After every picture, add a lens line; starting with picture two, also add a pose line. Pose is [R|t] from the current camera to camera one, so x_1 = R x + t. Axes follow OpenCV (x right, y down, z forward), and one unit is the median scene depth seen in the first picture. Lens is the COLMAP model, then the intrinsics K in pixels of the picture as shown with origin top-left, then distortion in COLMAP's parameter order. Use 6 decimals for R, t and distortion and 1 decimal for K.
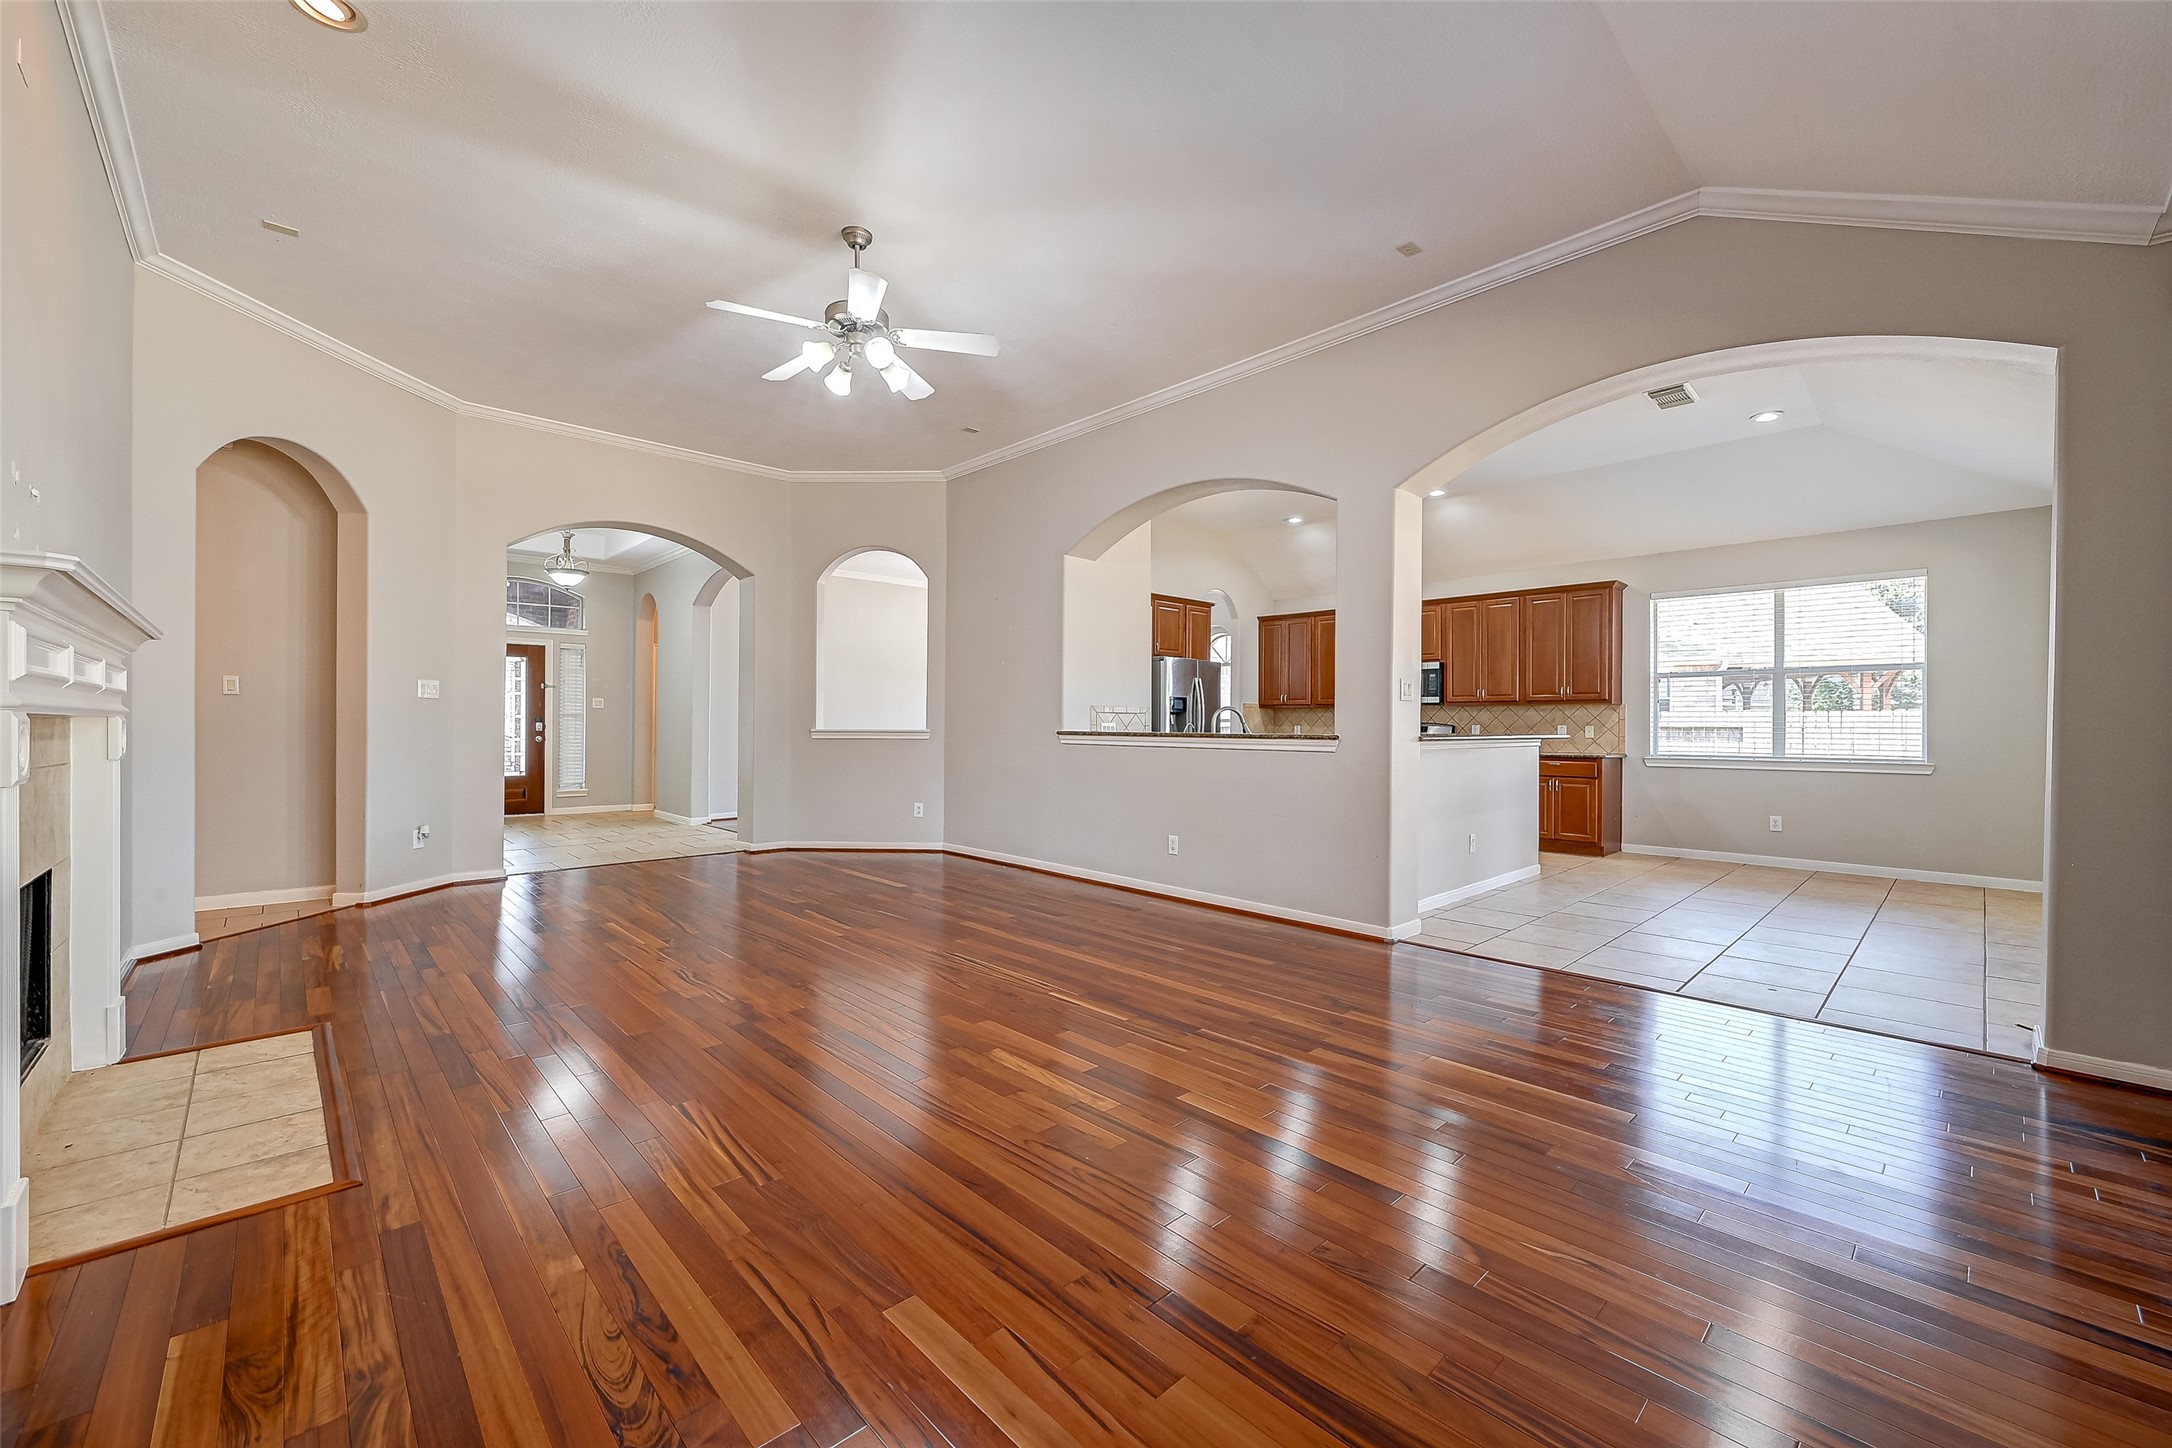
lens RADIAL K [[854.9, 0, 1112.4], [0, 854.9, 716.7], [0, 0, 1]] dist [-0.000166, 0.000097]
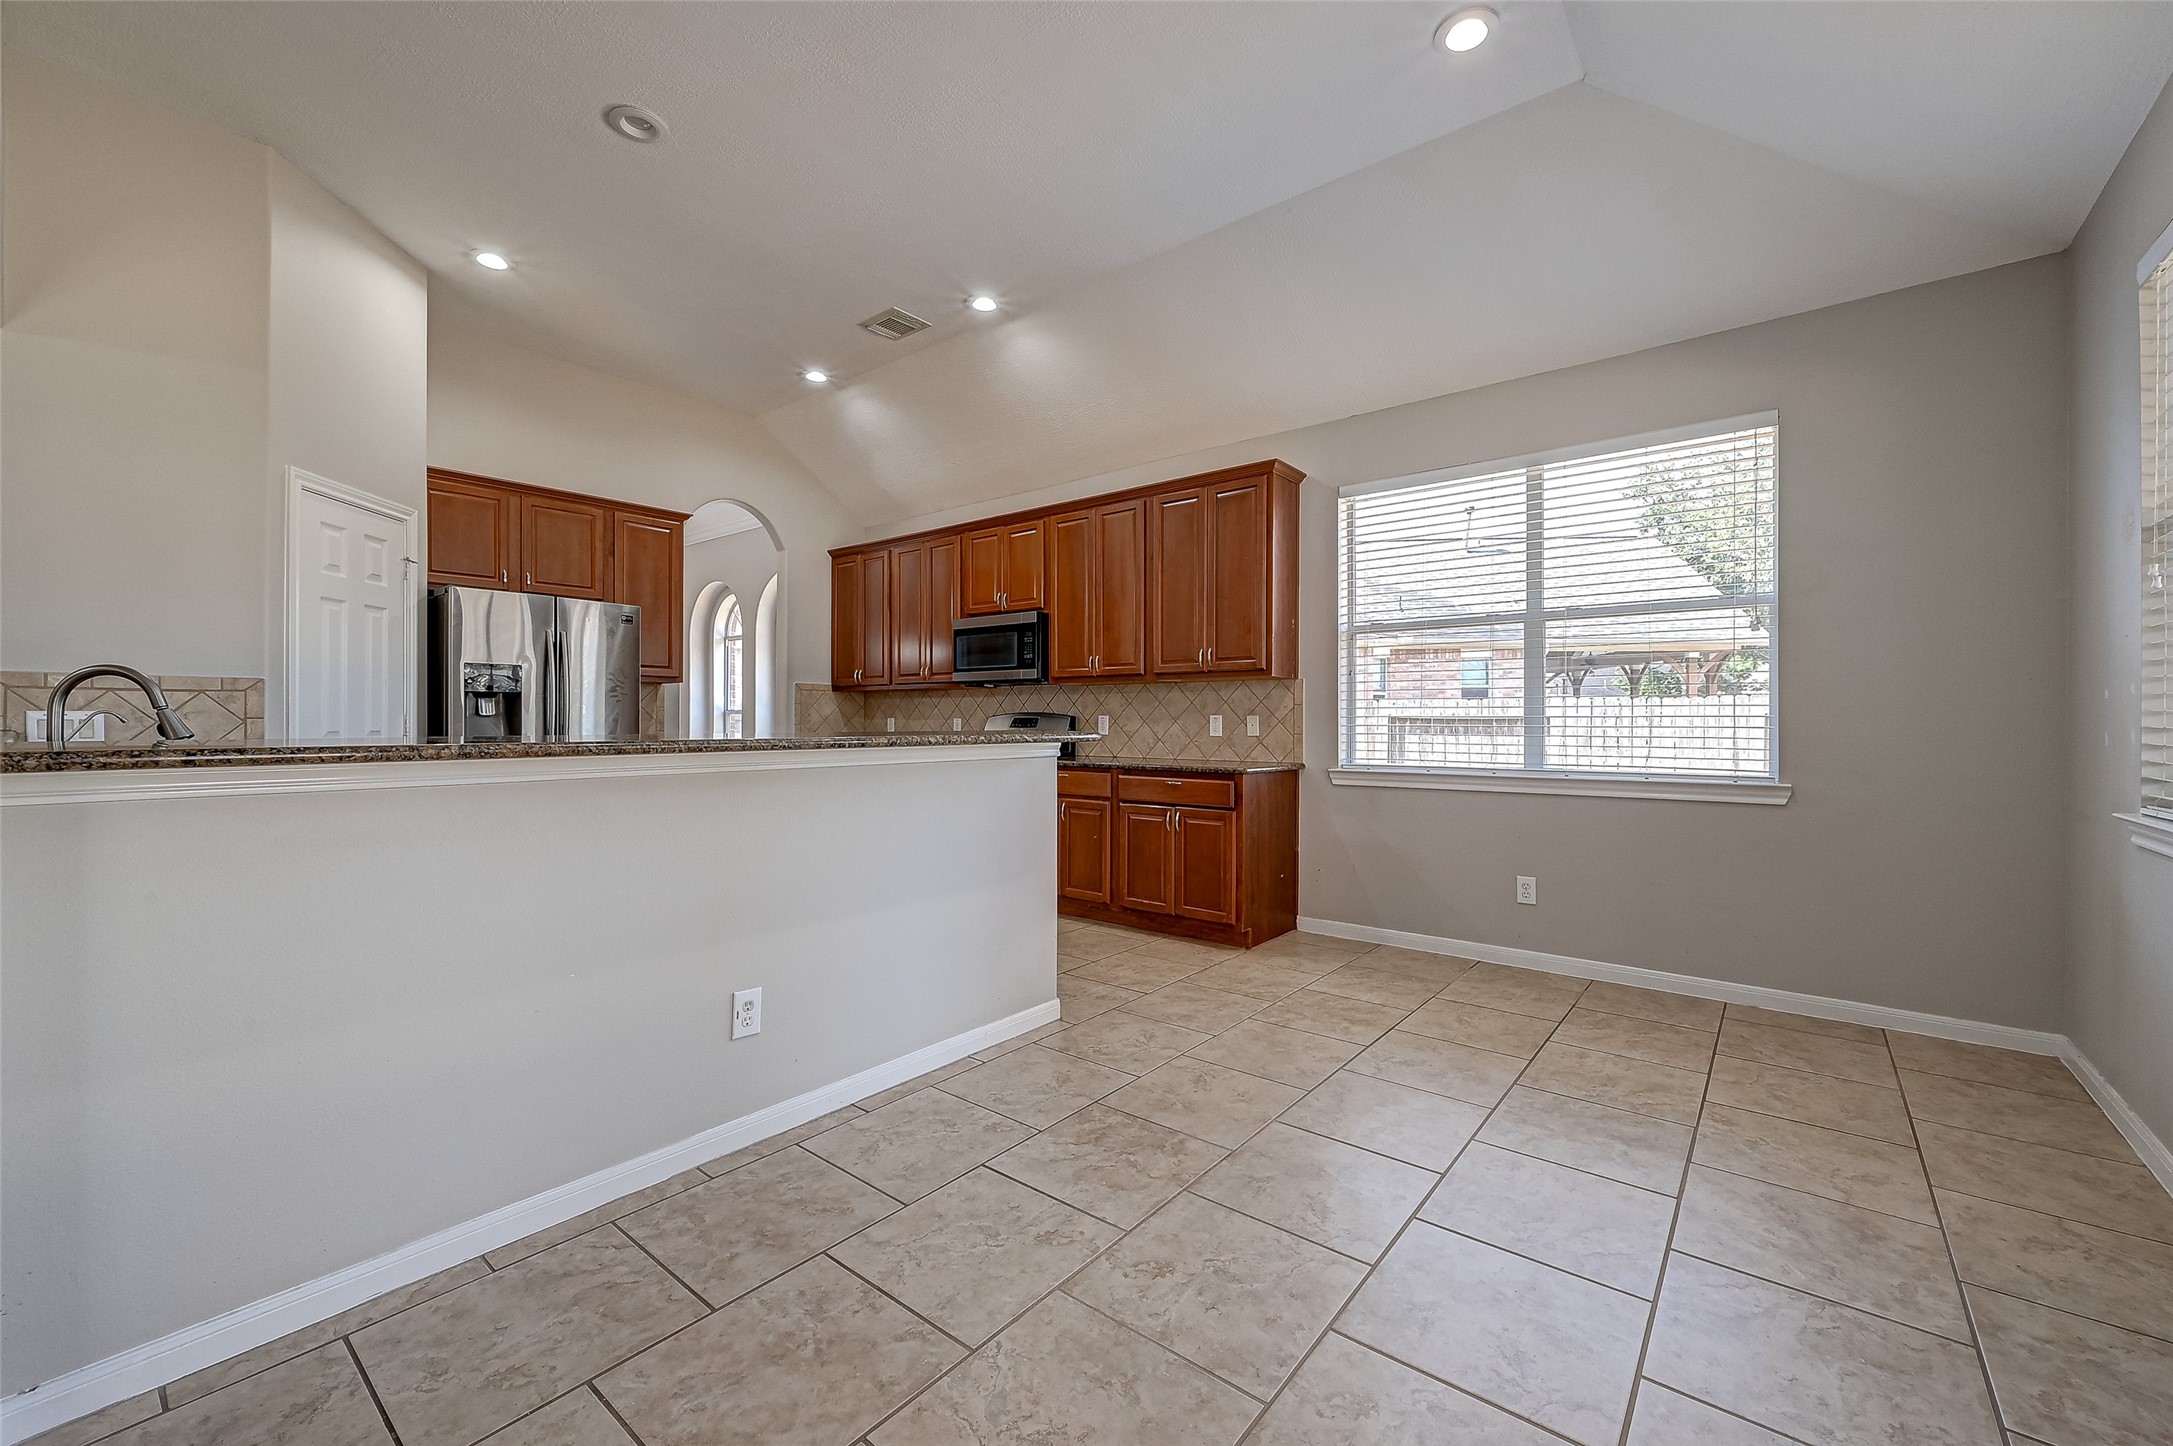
lens RADIAL K [[866.7, 0, 1086.5], [0, 866.7, 723.0], [0, 0, 1]] dist [-0.020329, -0.000102]
pose [[0.994511, -0.003918, 0.104554, 0.392537], [0.002493, 0.999902, 0.013757, 0.007240], [-0.104598, -0.013421, 0.994424, 0.430550]]
